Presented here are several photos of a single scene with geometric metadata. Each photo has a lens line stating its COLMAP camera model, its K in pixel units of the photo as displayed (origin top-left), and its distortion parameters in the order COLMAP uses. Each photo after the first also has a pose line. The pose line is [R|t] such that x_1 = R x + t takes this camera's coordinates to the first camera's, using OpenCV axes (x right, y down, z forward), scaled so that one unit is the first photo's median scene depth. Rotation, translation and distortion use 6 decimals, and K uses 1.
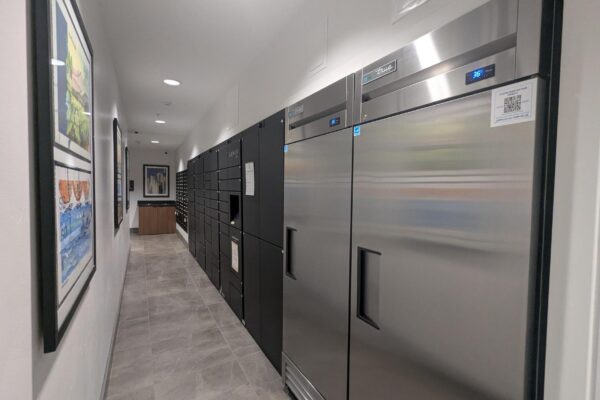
lens RADIAL K [[281.2, 0, 300.0], [0, 281.2, 200.0], [0, 0, 1]] dist [-0.003305, 0.000524]
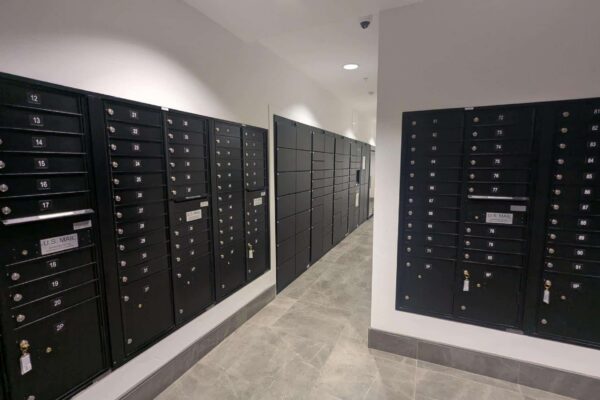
lens RADIAL K [[281.2, 0, 300.0], [0, 281.2, 200.0], [0, 0, 1]] dist [-0.003305, 0.000524]
pose [[-0.577629, -0.114941, 0.808167, -1.168094], [0.027669, 0.986711, 0.160111, -0.099403], [-0.815831, 0.114846, -0.566772, 1.773848]]
